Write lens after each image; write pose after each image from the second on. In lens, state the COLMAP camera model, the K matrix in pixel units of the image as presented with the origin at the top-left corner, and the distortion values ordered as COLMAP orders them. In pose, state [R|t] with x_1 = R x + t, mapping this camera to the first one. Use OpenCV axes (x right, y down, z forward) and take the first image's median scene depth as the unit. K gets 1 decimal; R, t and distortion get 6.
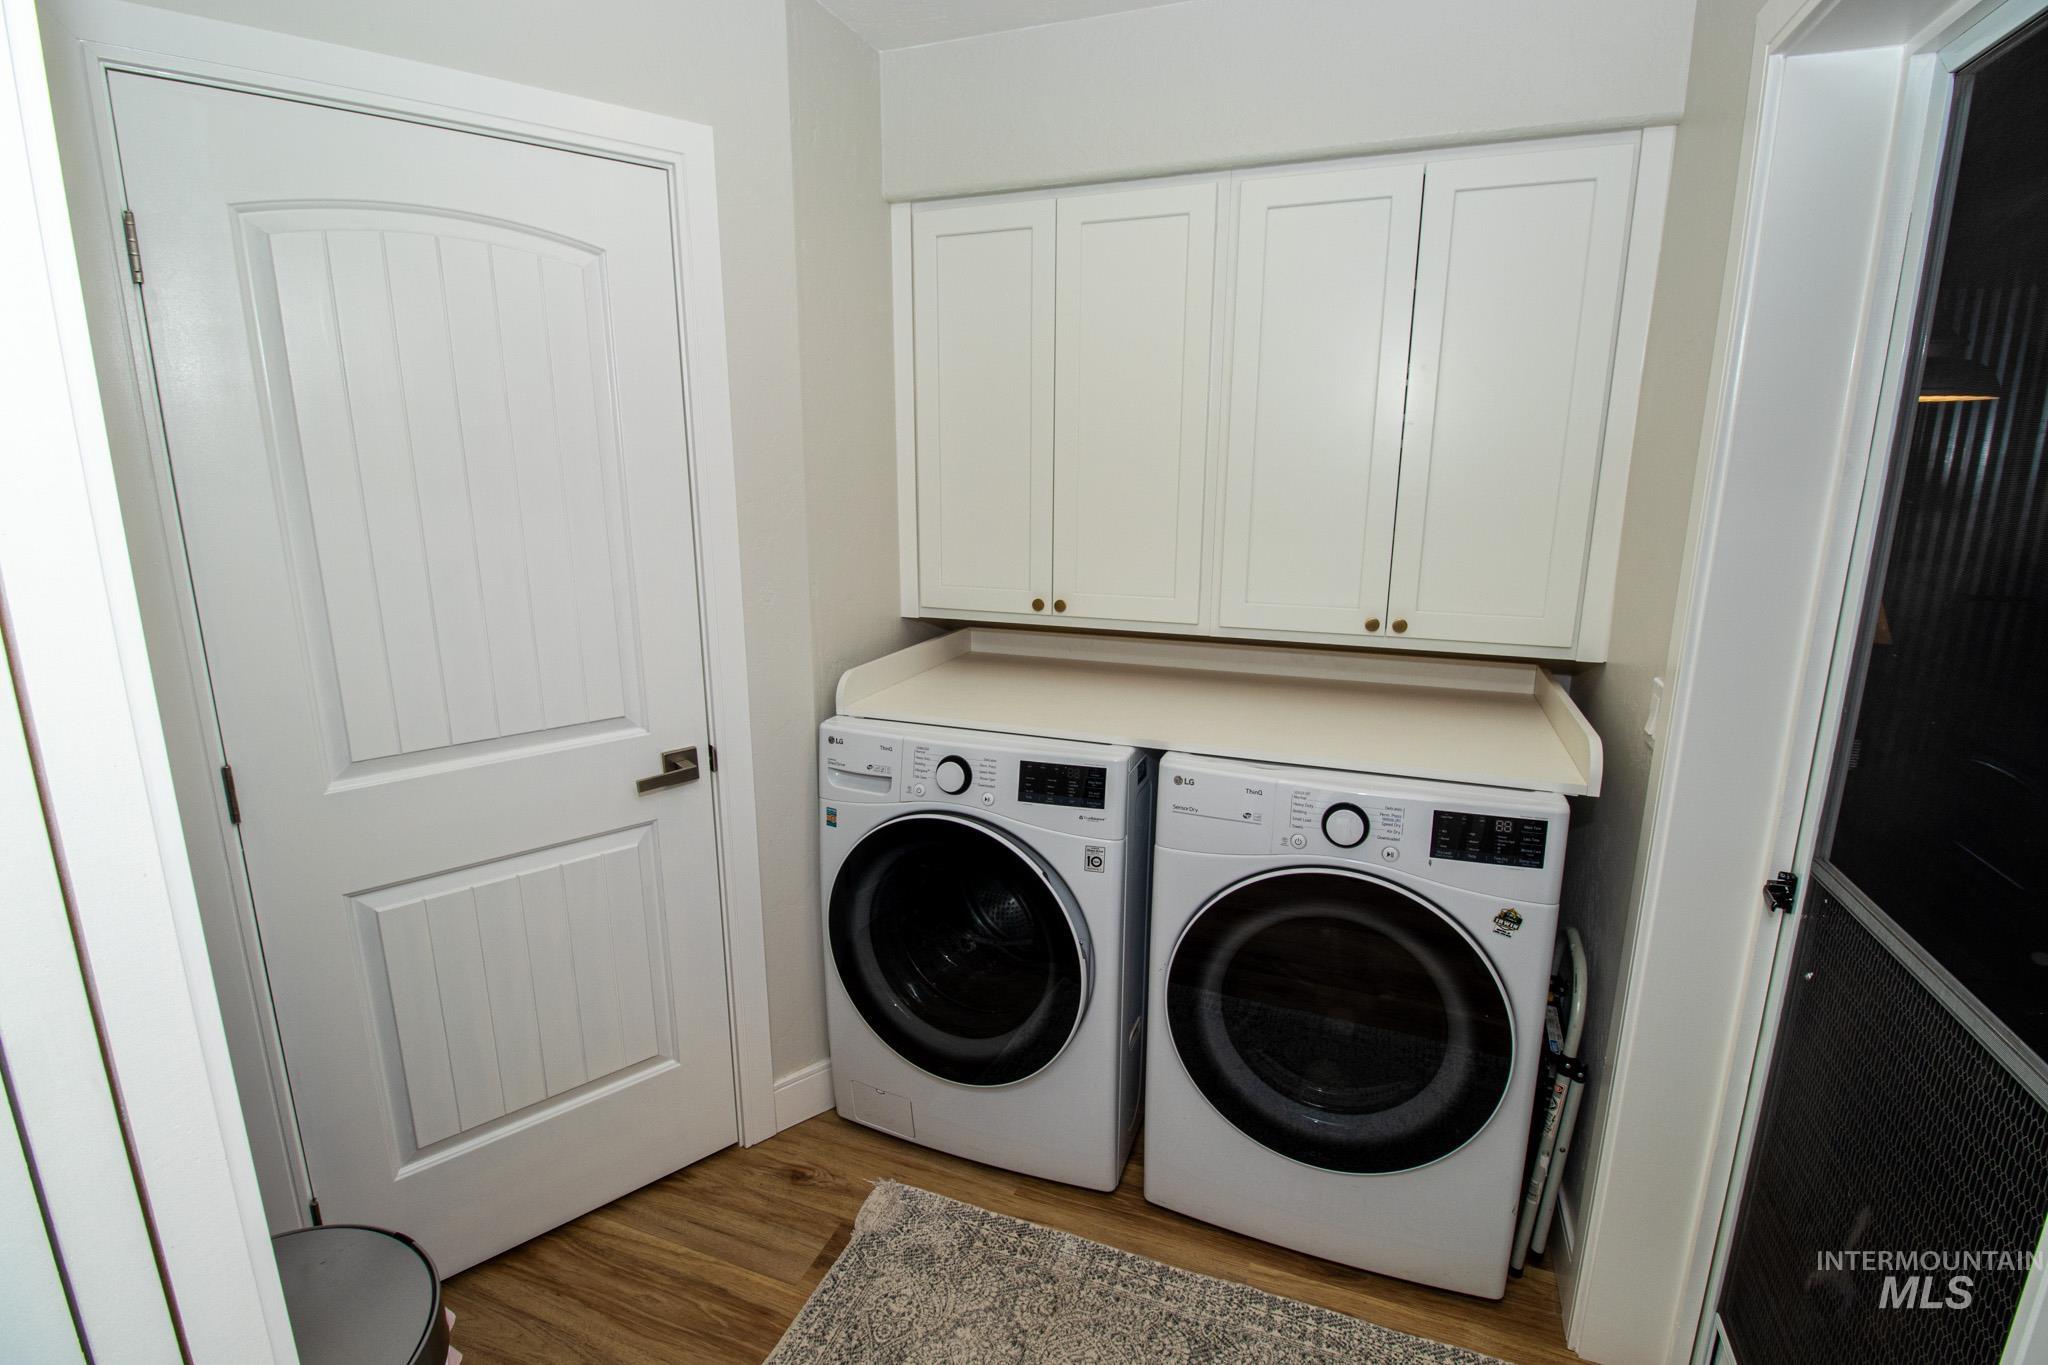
lens RADIAL K [[949.4, 0, 1018.2], [0, 949.4, 677.3], [0, 0, 1]] dist [0.000816, -0.013317]
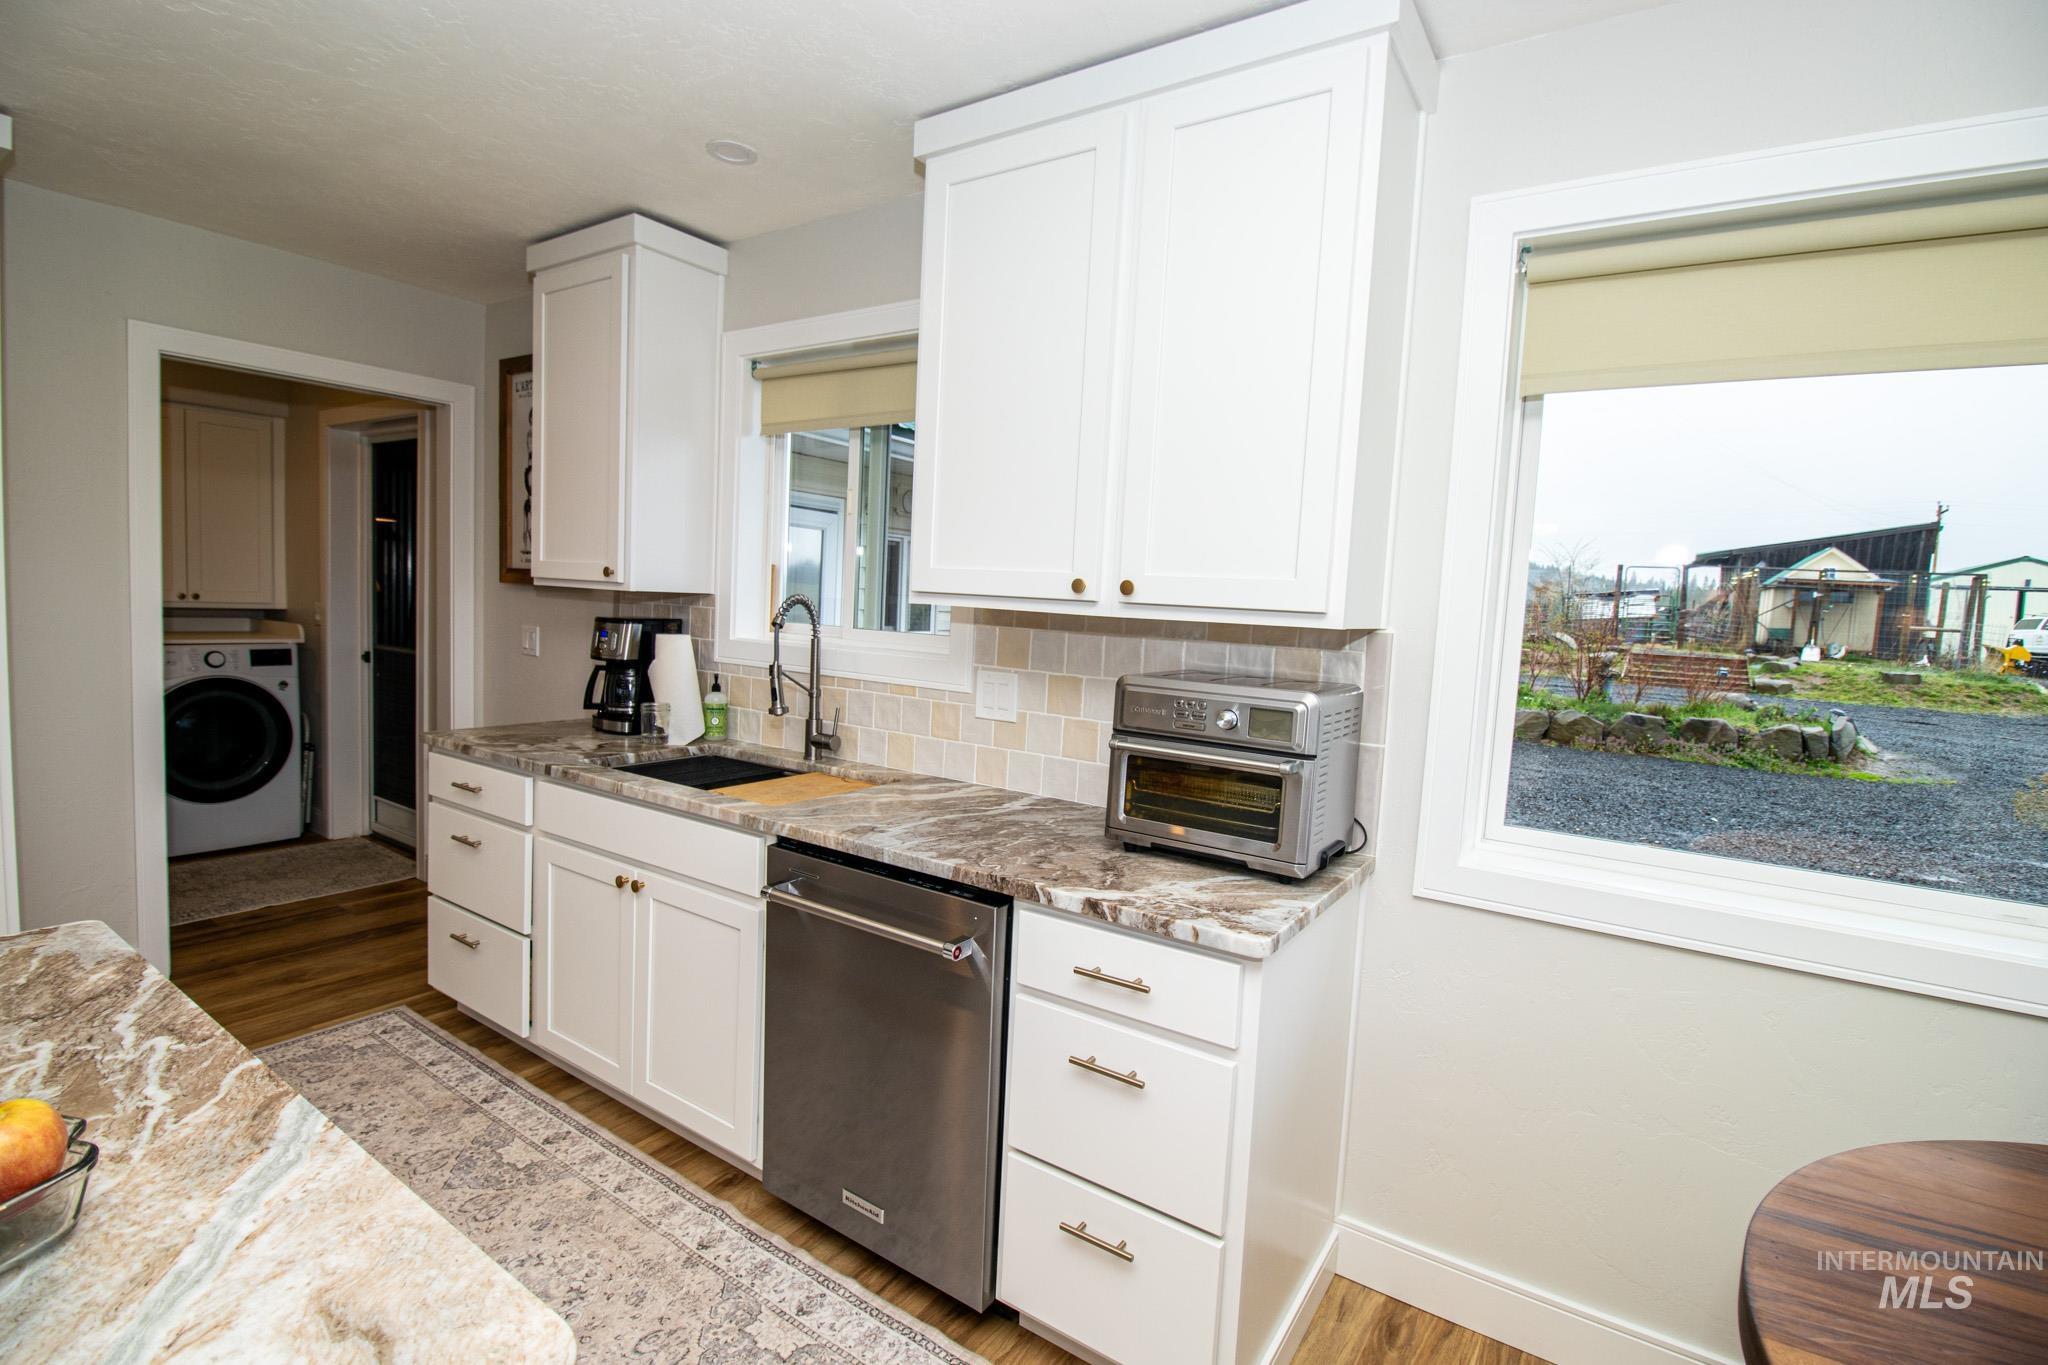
lens RADIAL K [[949.4, 0, 1018.2], [0, 949.4, 677.3], [0, 0, 1]] dist [0.000816, -0.013317]
pose [[0.226192, -0.068349, 0.971682, -1.775125], [0.168322, 0.985272, 0.030122, 0.519380], [-0.959429, 0.156742, 0.234365, -1.834986]]
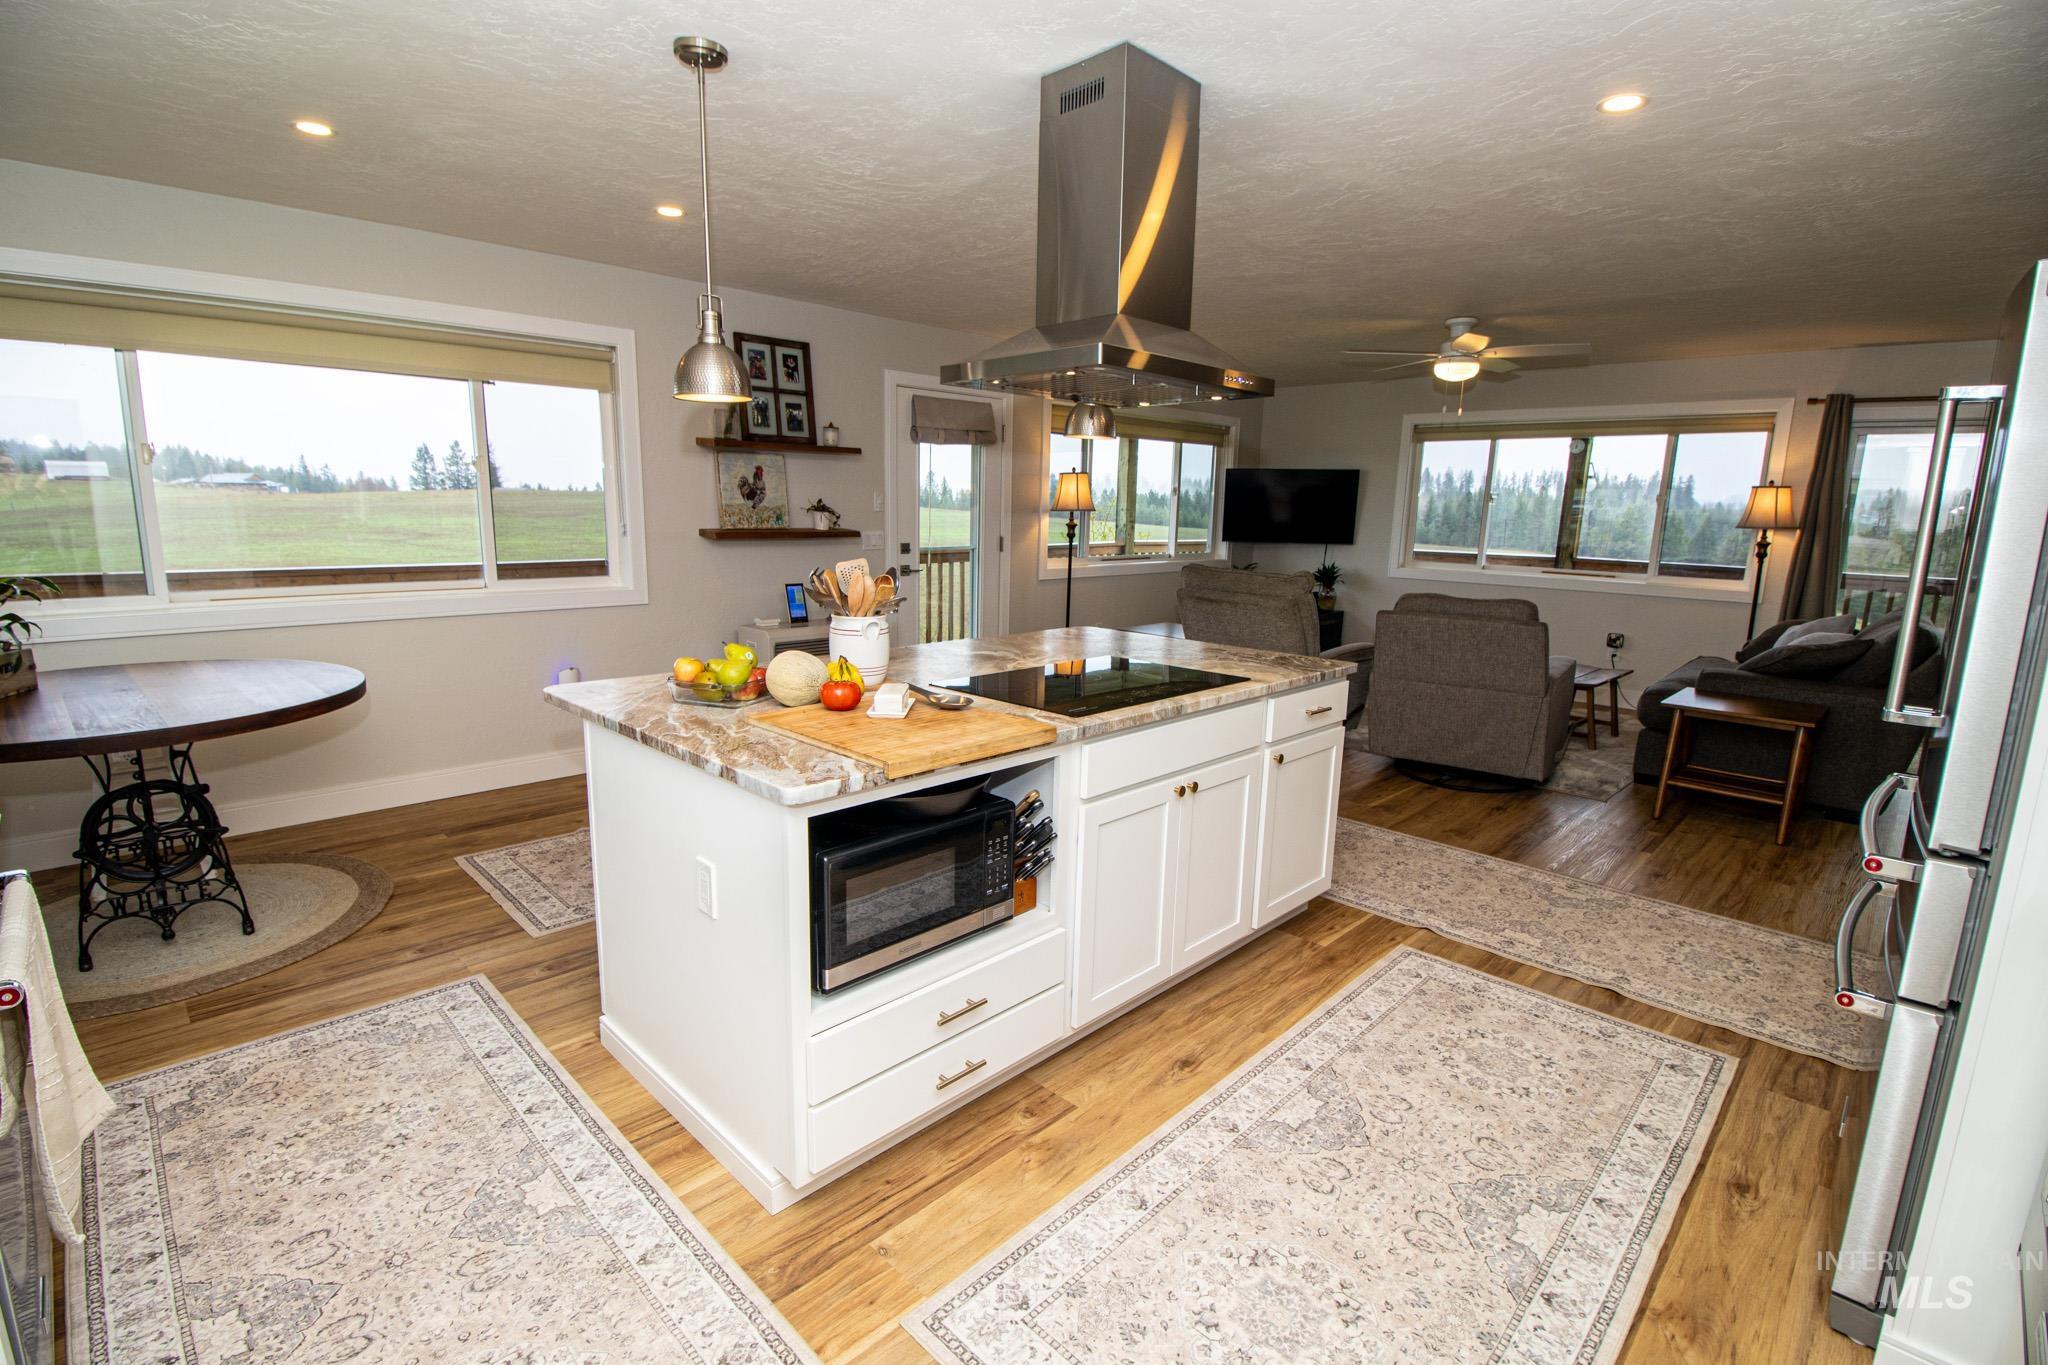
lens RADIAL K [[951.3, 0, 1012.8], [0, 951.3, 680.9], [0, 0, 1]] dist [0.001874, -0.012104]
pose [[-0.407346, 0.163135, -0.898585, -0.363759], [-0.222848, 0.936421, 0.271026, 0.167140], [0.885668, 0.310649, -0.345093, -0.303897]]
